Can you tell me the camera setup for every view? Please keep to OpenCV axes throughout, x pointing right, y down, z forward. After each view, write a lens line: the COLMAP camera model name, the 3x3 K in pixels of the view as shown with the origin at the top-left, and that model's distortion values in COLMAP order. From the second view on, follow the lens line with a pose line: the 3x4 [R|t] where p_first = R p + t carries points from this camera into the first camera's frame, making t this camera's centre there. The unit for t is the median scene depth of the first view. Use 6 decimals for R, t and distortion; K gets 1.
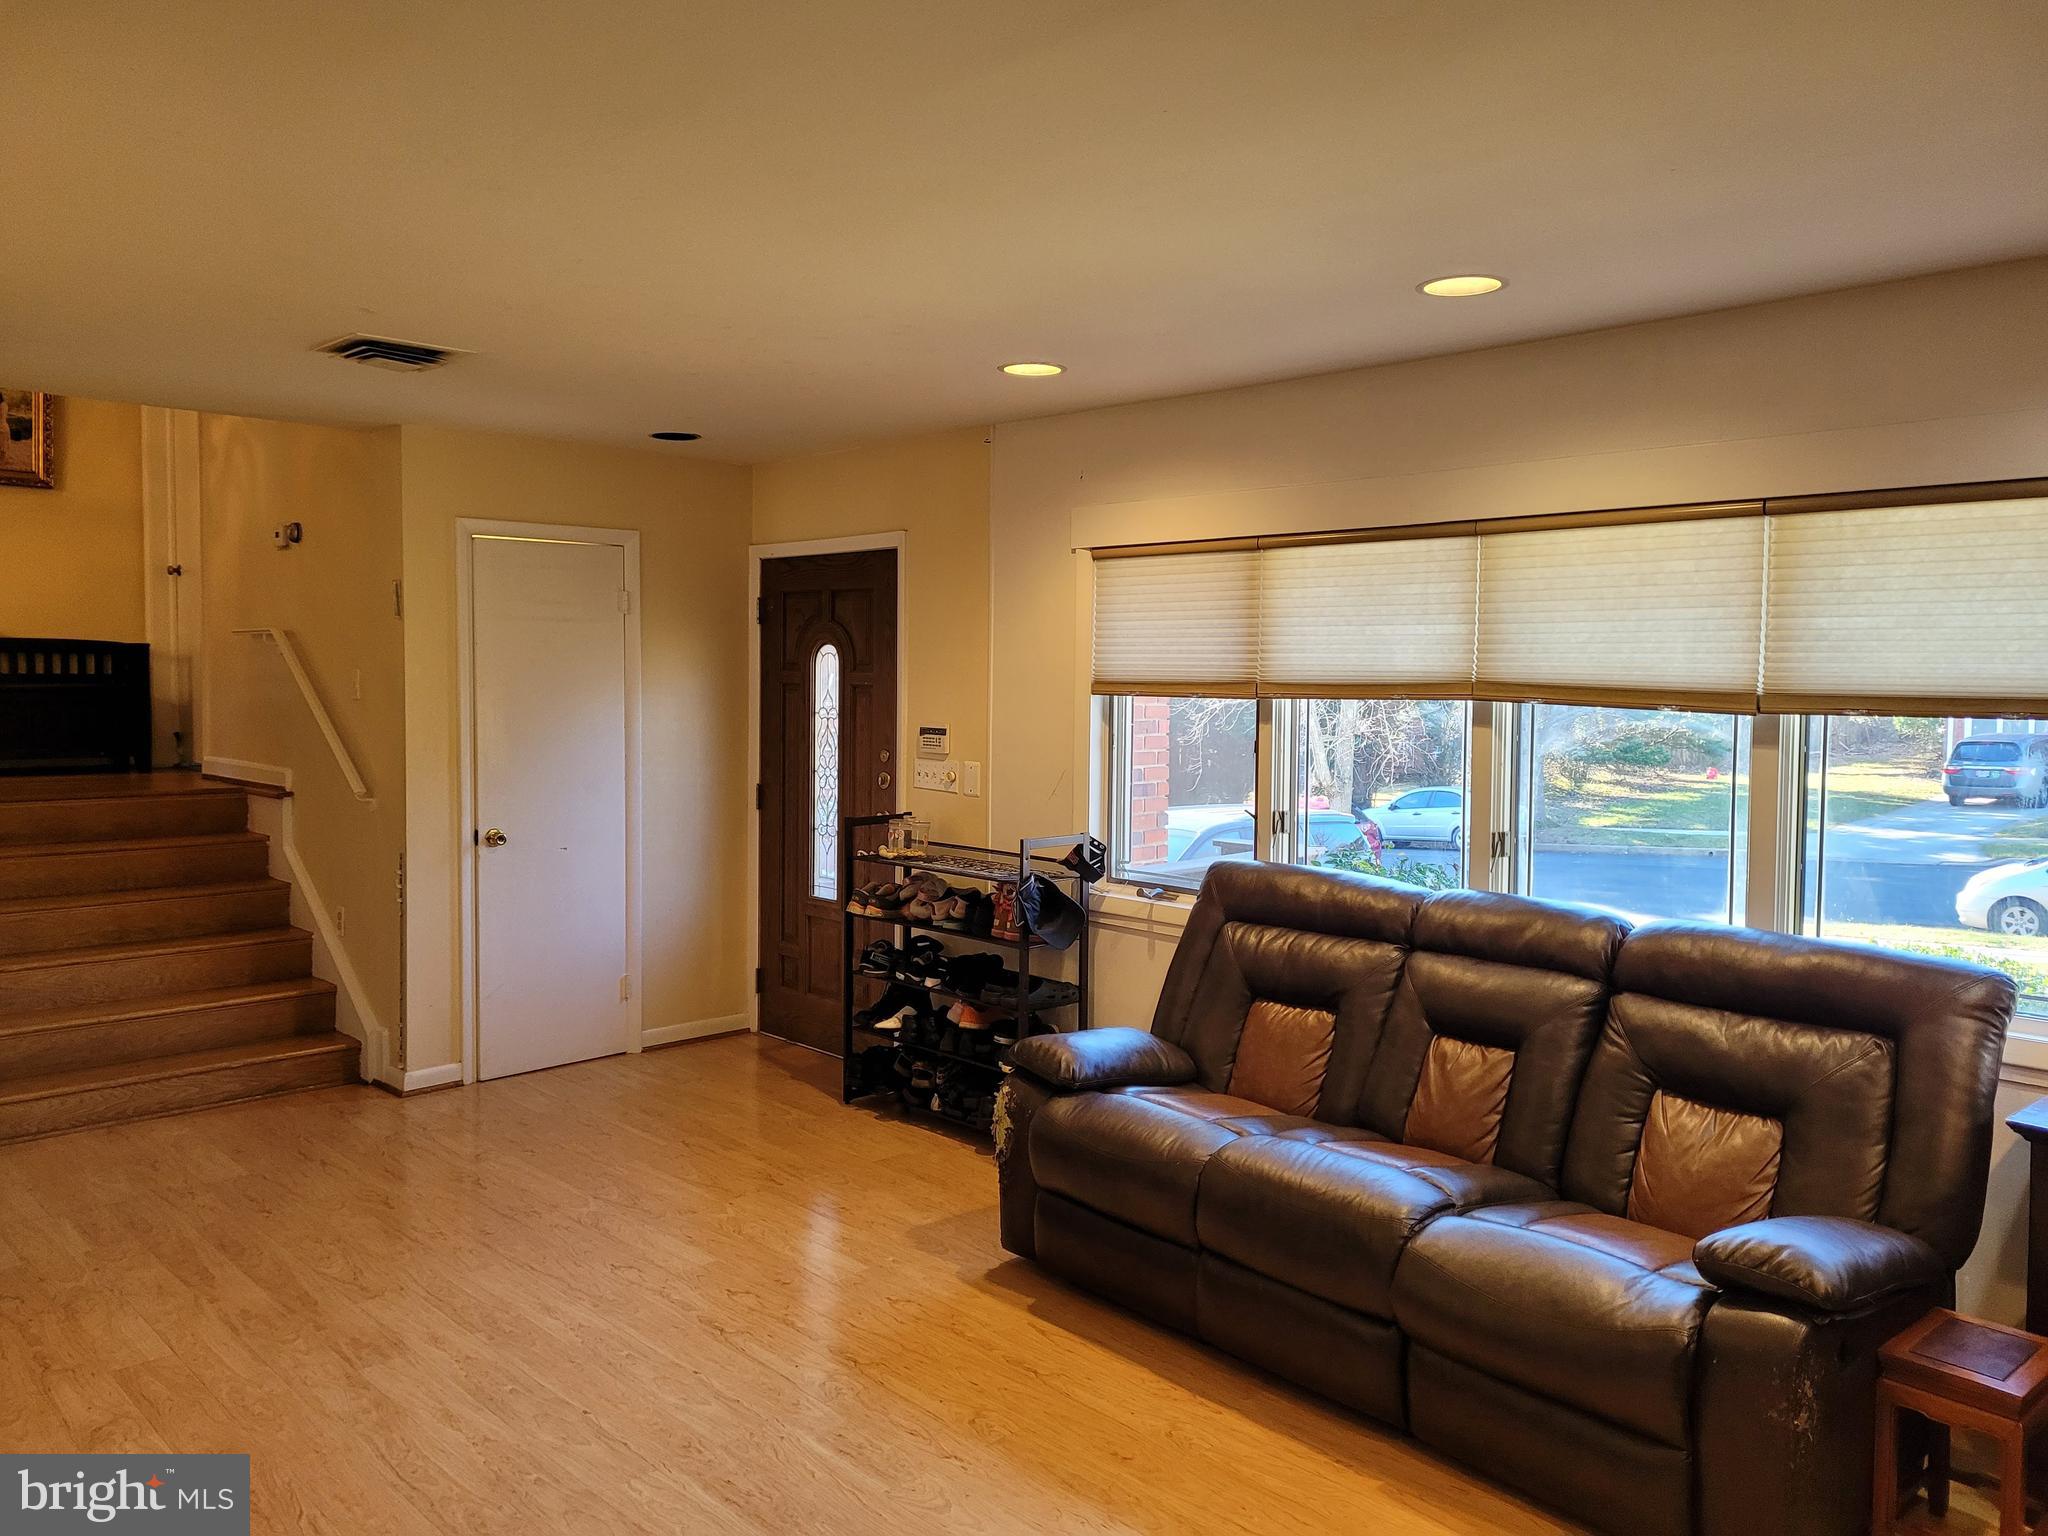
lens RADIAL K [[1532.8, 0, 1015.0], [0, 1532.8, 753.9], [0, 0, 1]] dist [0.059949, -0.050994]
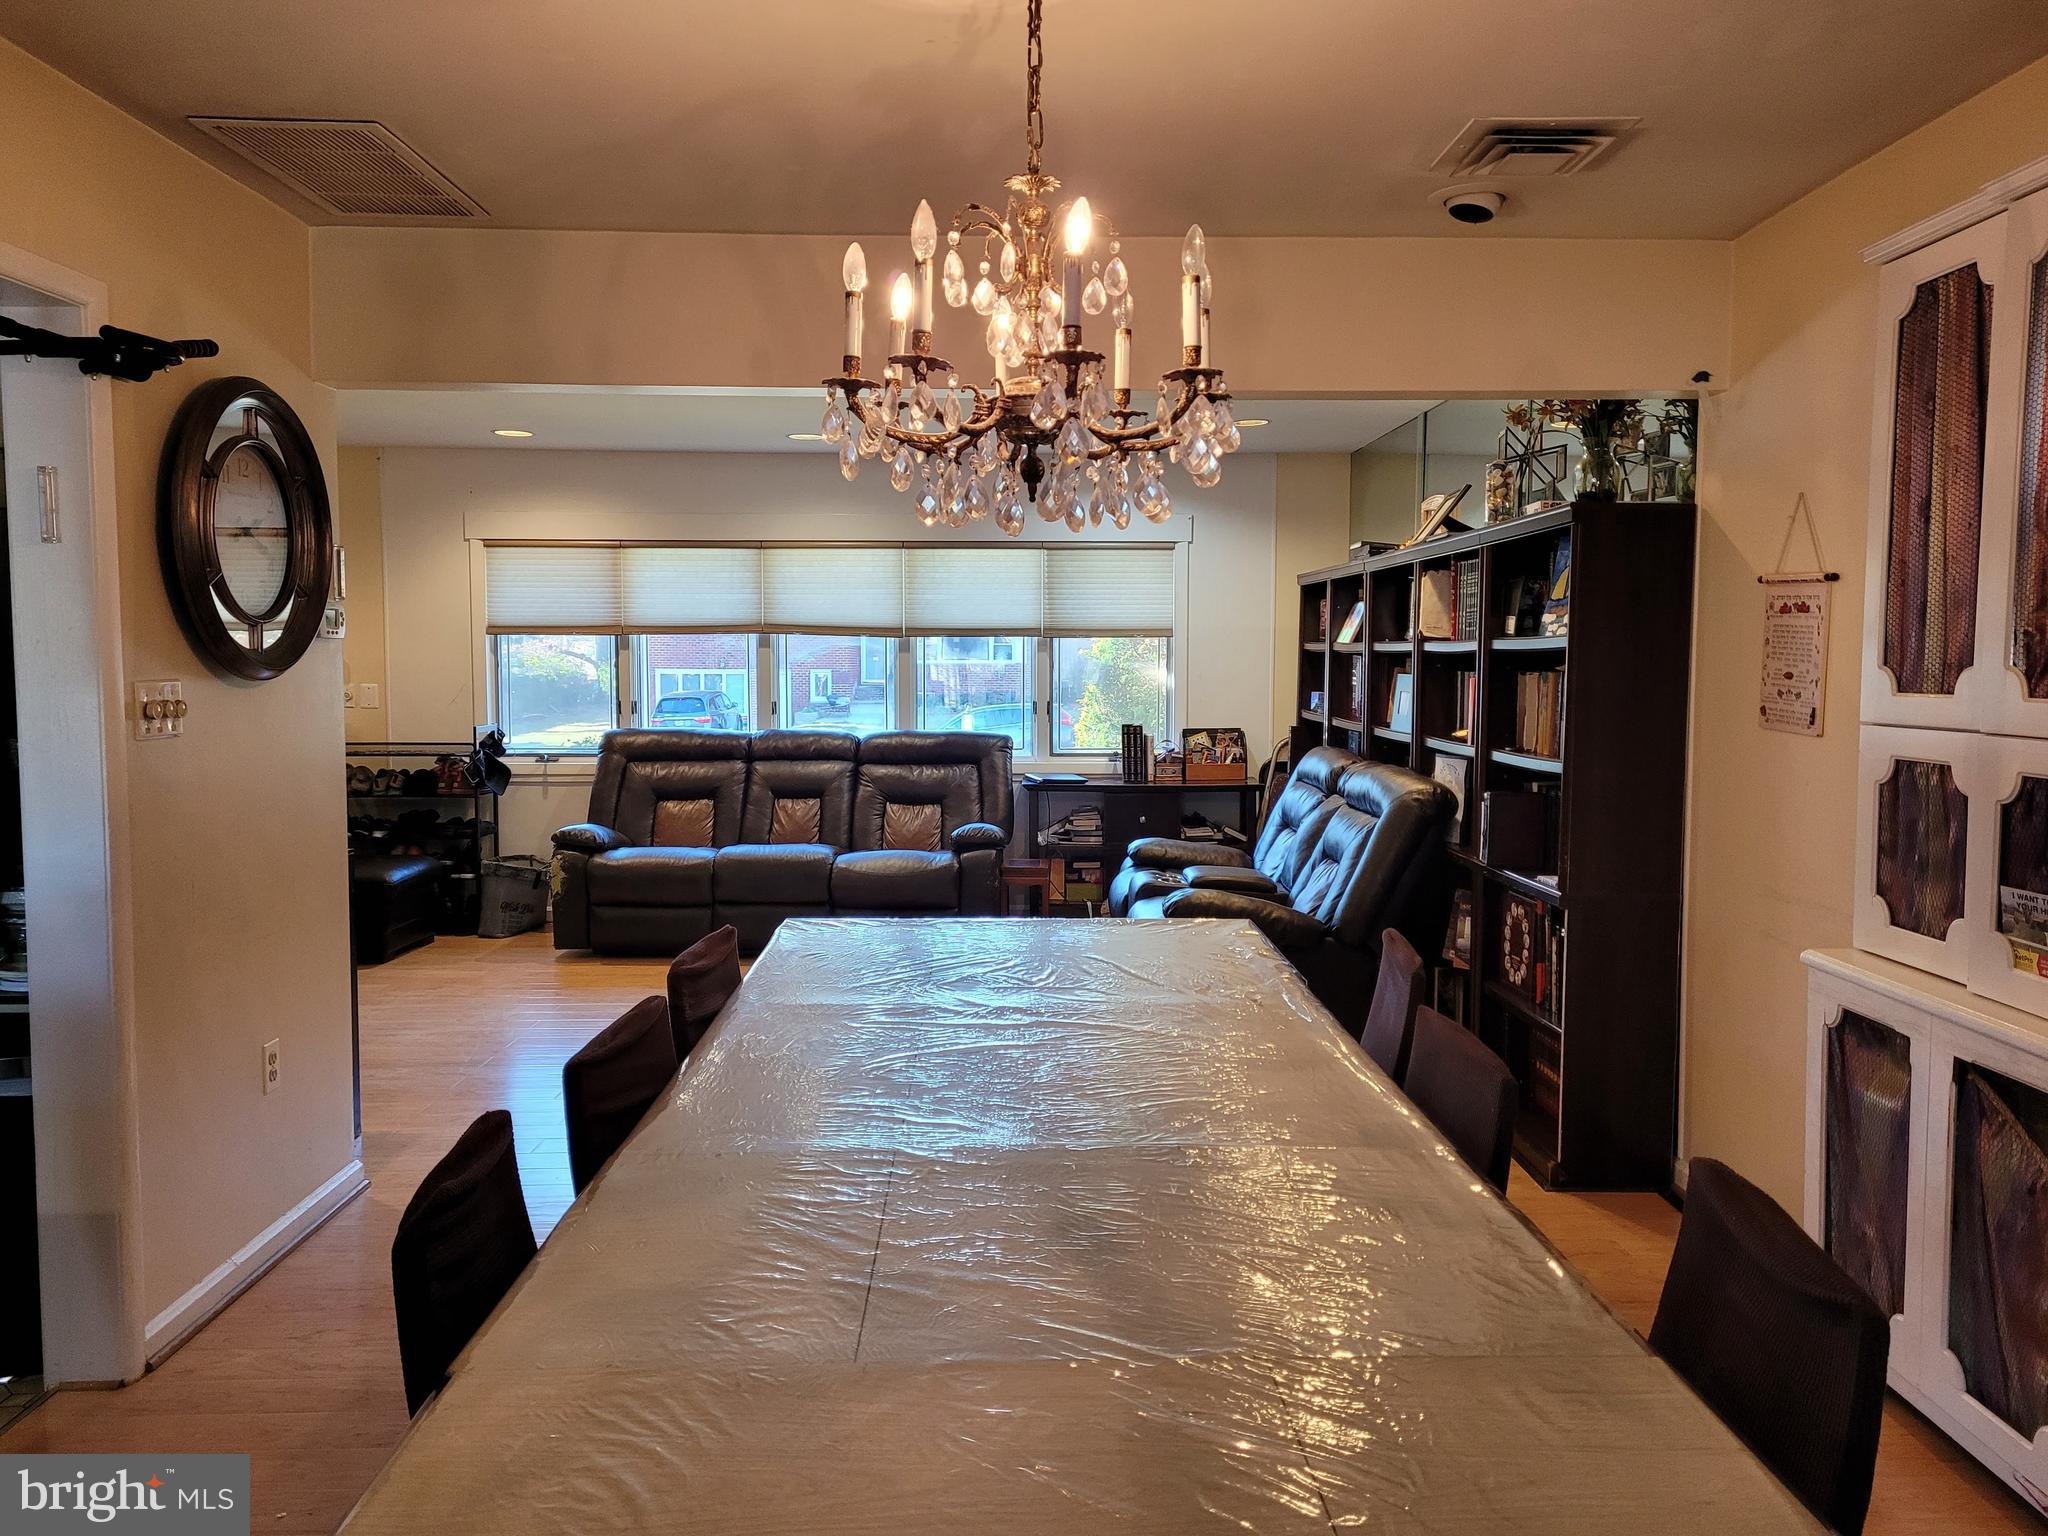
lens RADIAL K [[1532.8, 0, 1035.5], [0, 1532.8, 765.8], [0, 0, 1]] dist [0.059949, -0.050994]
pose [[0.680557, -0.058666, 0.730343, -0.859982], [0.046105, 0.998243, 0.037223, 0.072377], [-0.731243, 0.008340, 0.682066, -0.549449]]
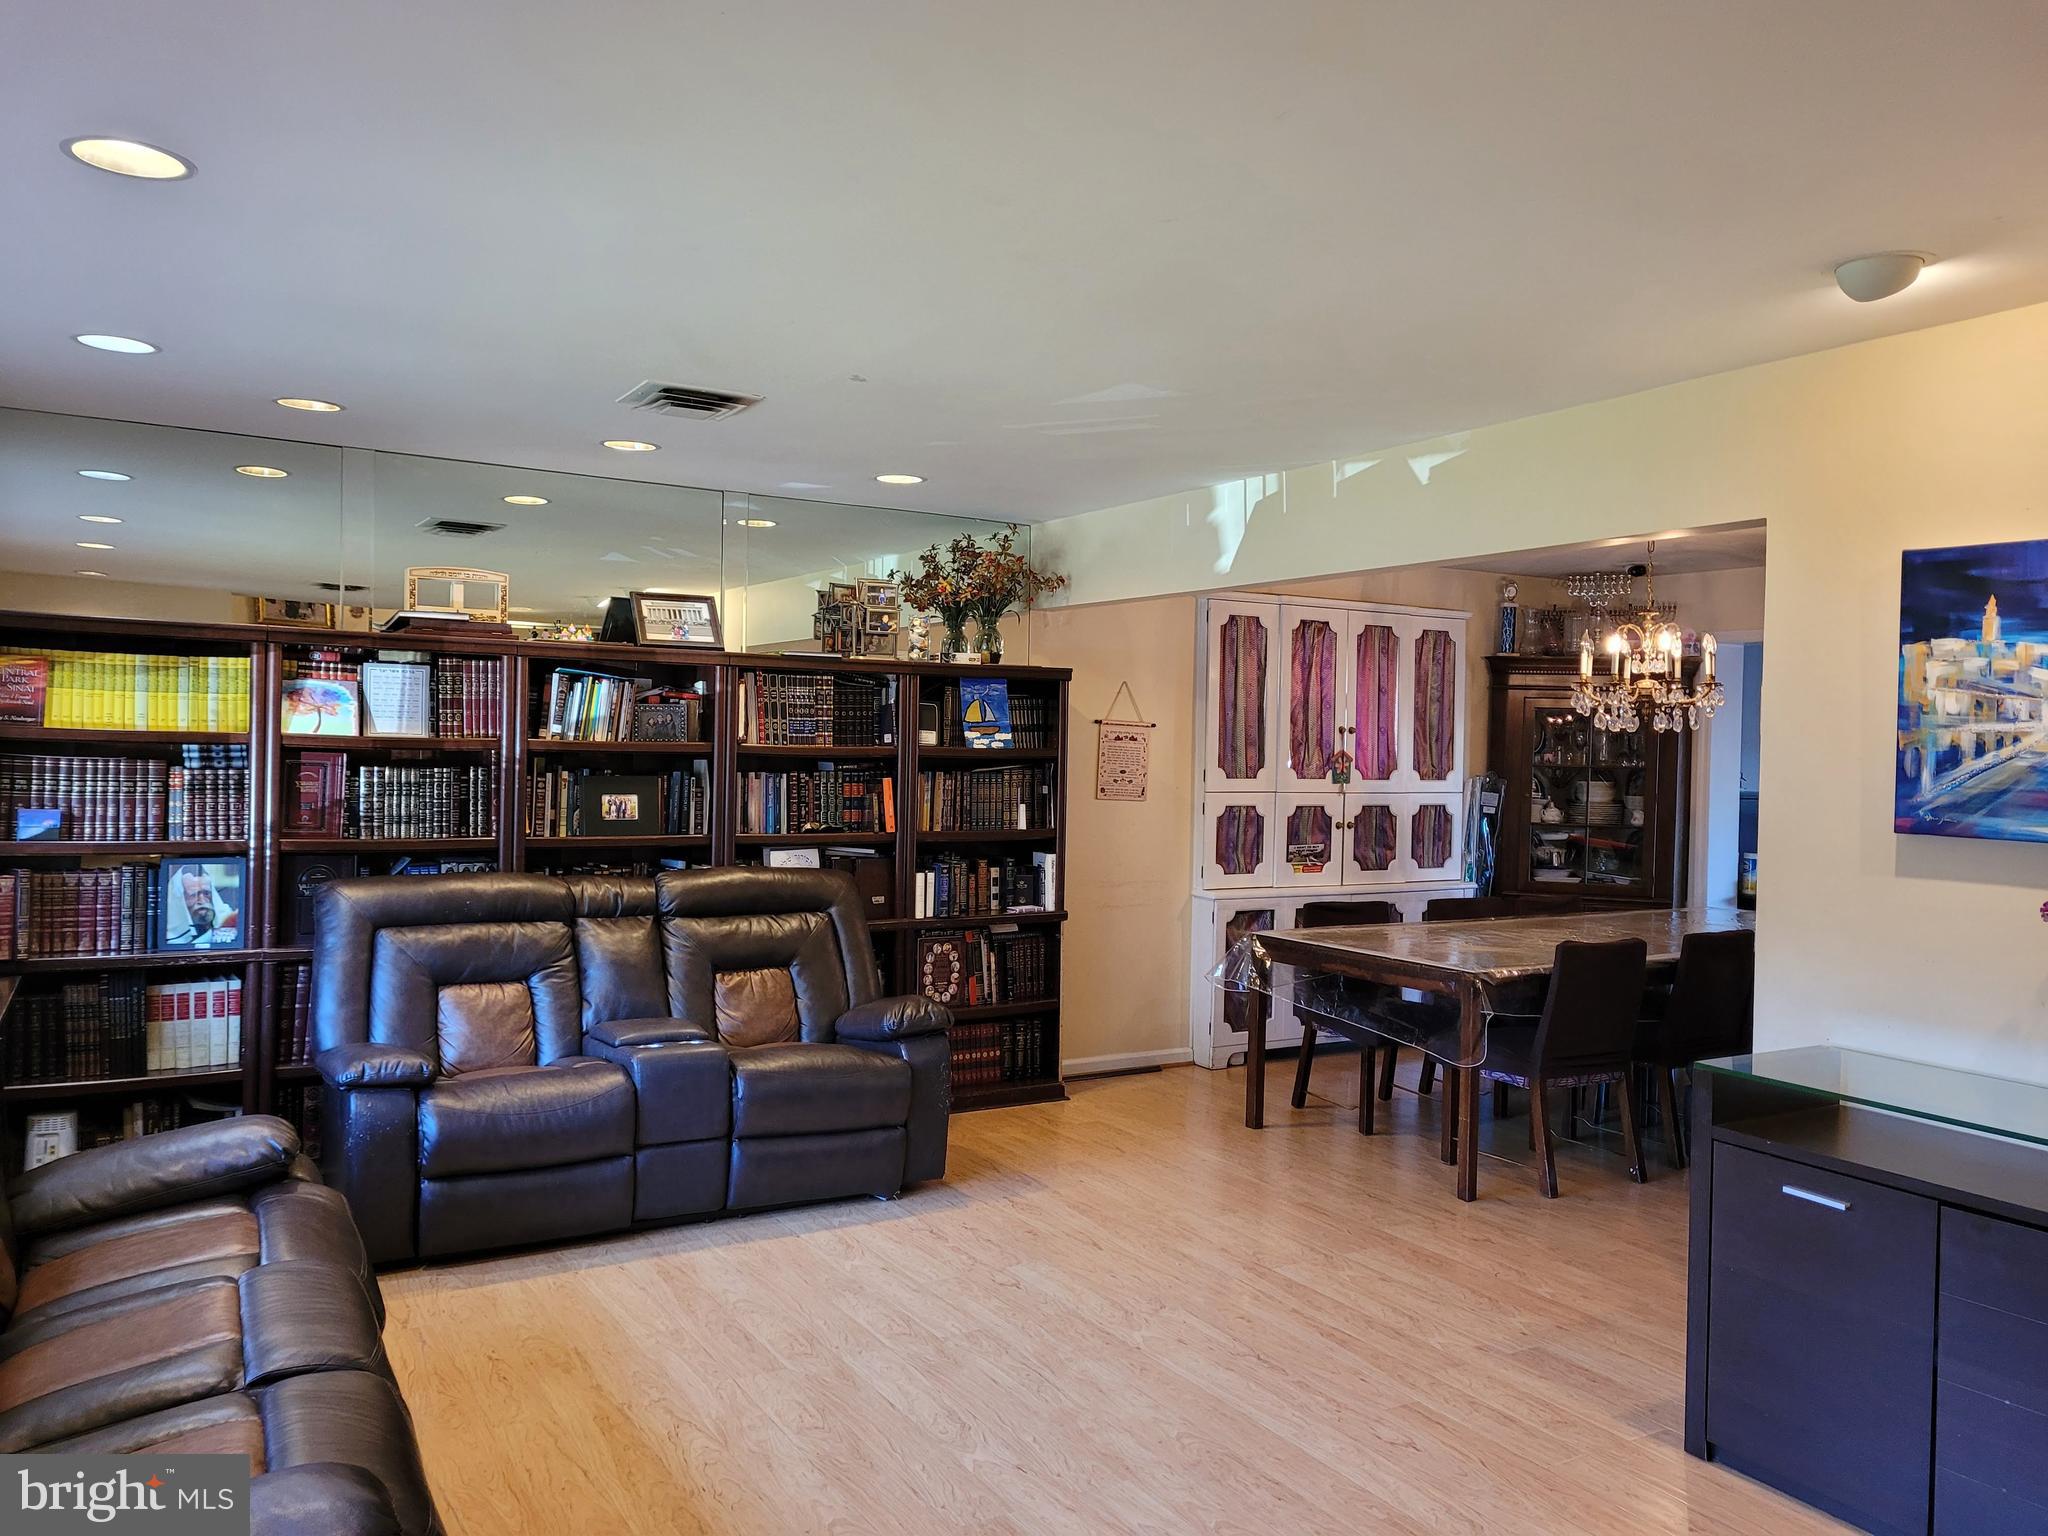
lens RADIAL K [[1532.8, 0, 1039.2], [0, 1532.8, 774.2], [0, 0, 1]] dist [0.059949, -0.050994]
pose [[-0.972524, -0.033141, 0.230431, -0.269474], [-0.014758, 0.996601, 0.081044, -0.053888], [-0.232334, 0.075417, -0.969708, 1.313106]]
